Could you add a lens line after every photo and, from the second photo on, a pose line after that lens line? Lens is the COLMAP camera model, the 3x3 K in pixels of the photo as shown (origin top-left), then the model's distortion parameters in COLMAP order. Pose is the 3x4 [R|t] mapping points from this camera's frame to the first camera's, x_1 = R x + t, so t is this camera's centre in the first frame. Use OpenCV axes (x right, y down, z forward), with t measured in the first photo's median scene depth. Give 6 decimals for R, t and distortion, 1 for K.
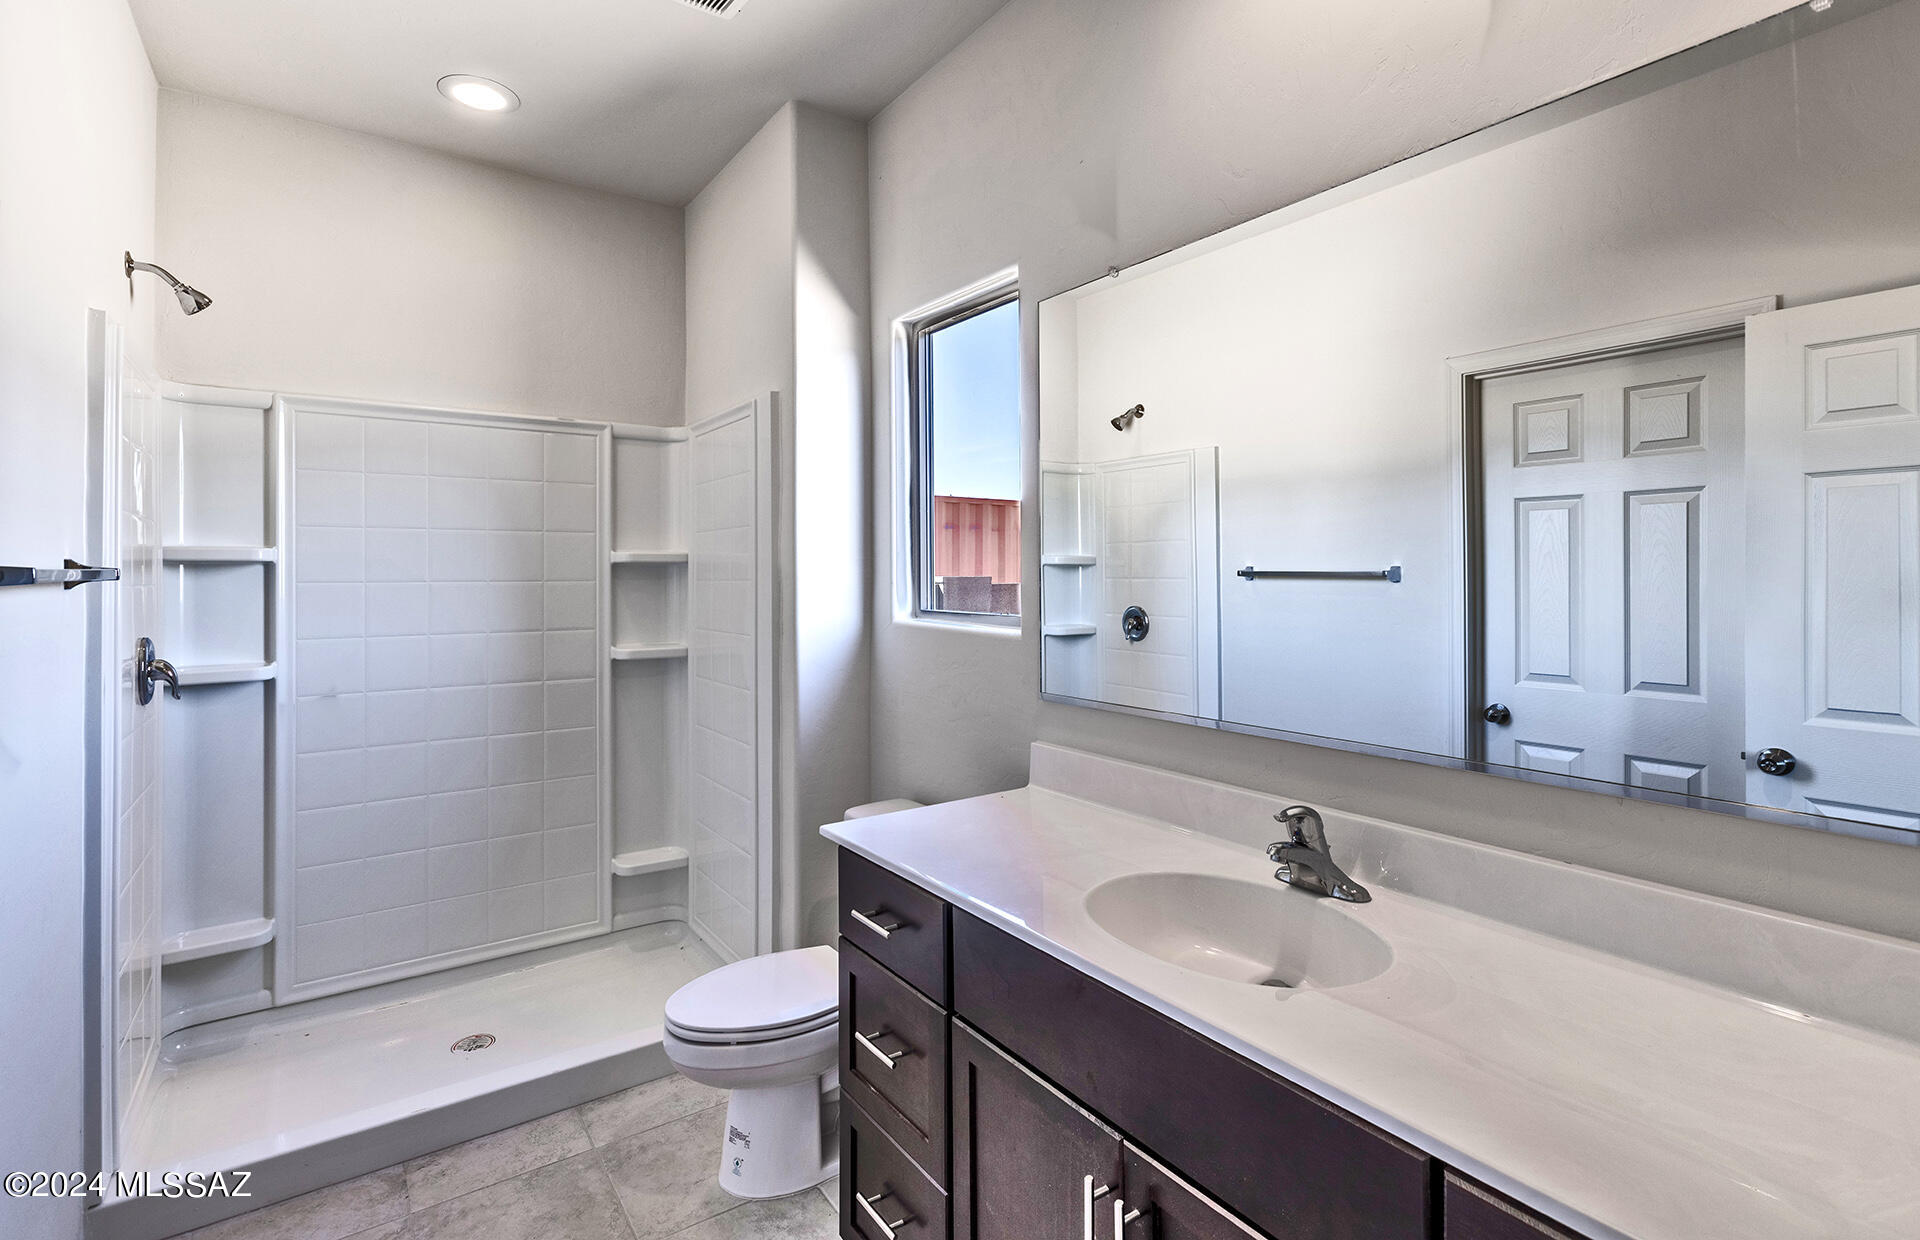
lens RADIAL K [[929.6, 0, 956.6], [0, 929.6, 583.2], [0, 0, 1]] dist [-0.002659, -0.000652]
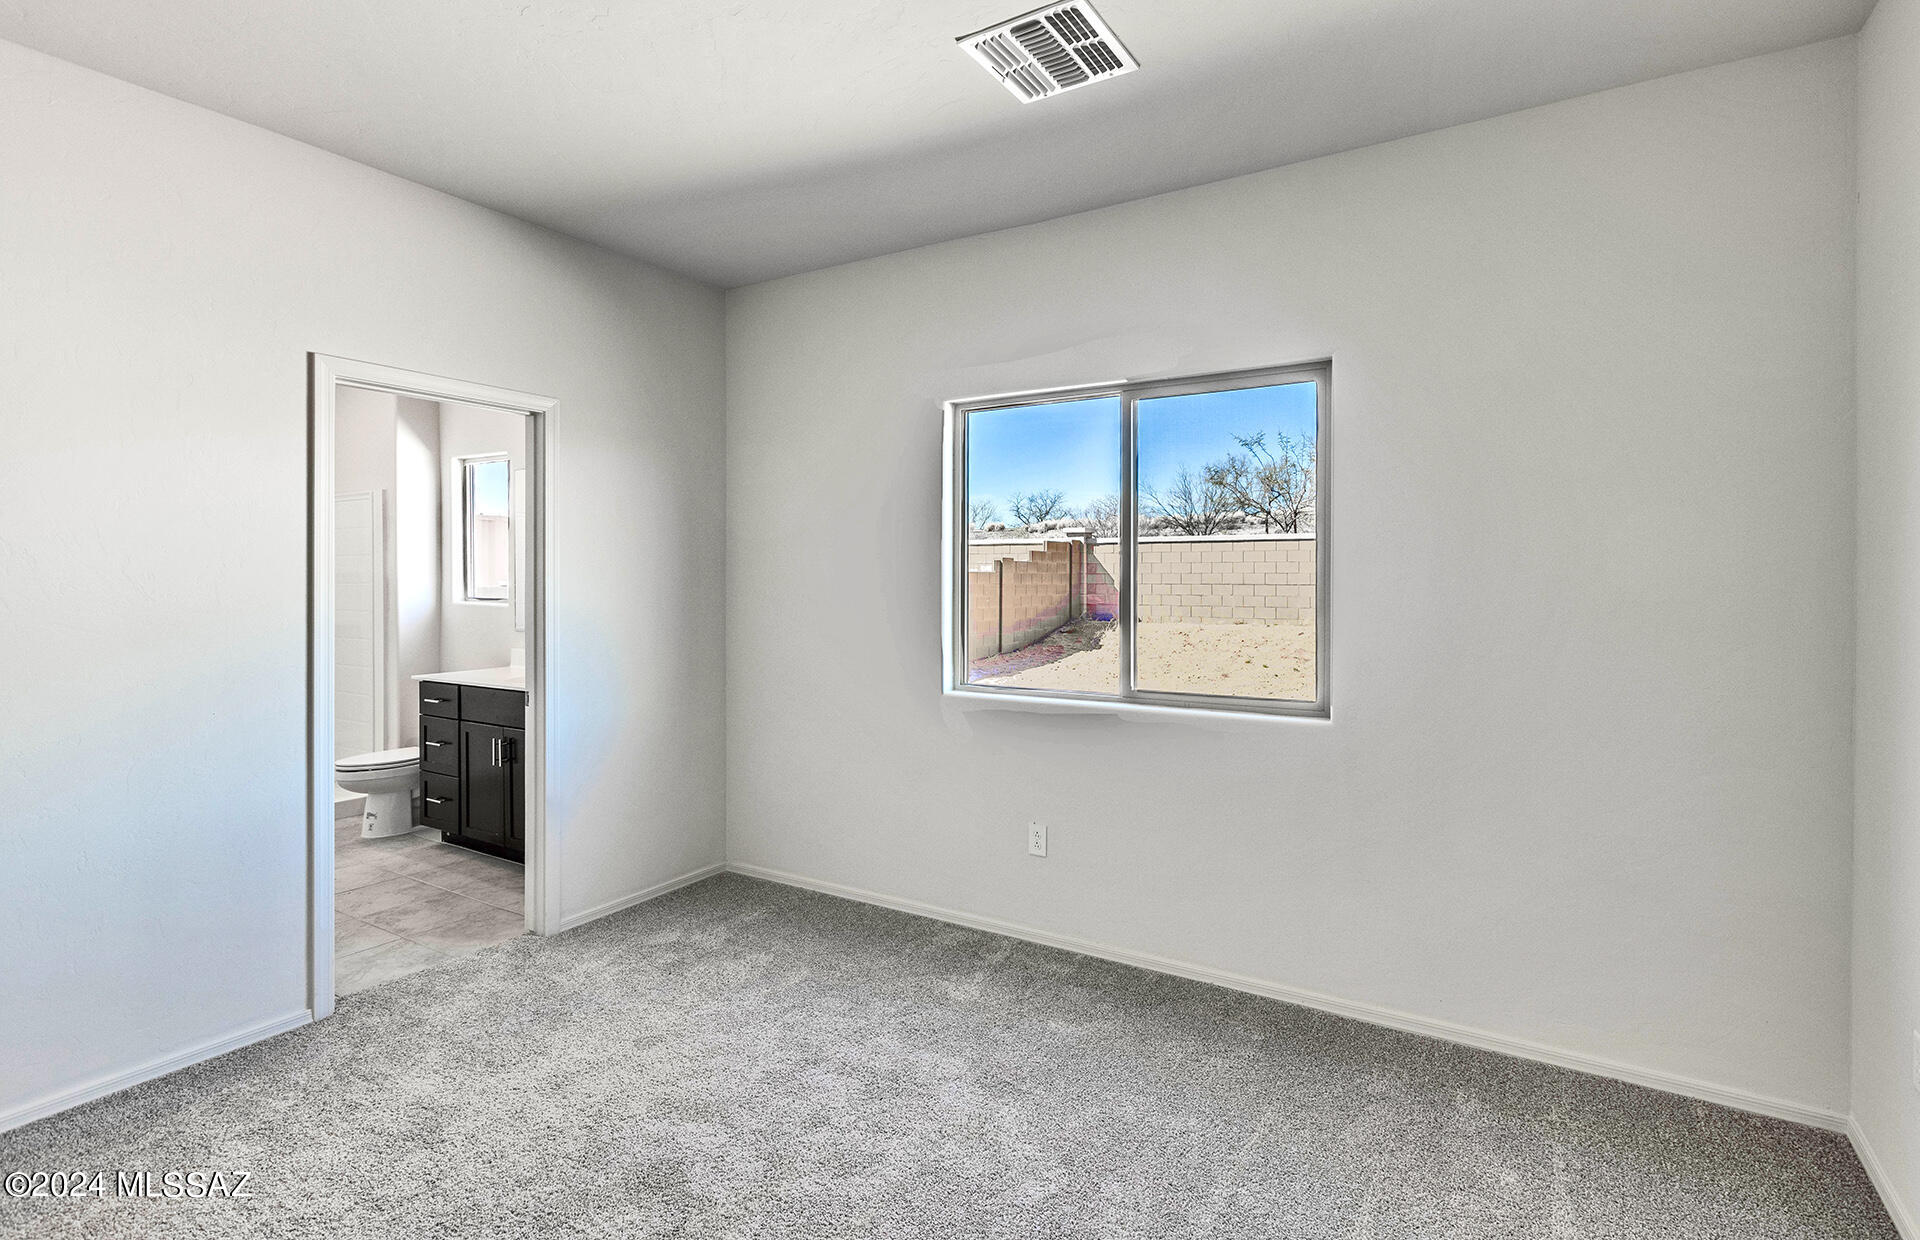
lens RADIAL K [[910.4, 0, 1014.2], [0, 910.4, 583.0], [0, 0, 1]] dist [0.001272, 0.000582]
pose [[0.905885, -0.000951, 0.423522, 0.265588], [-0.001147, 0.999988, 0.004699, -0.019355], [-0.423522, -0.004743, 0.905873, -1.778471]]
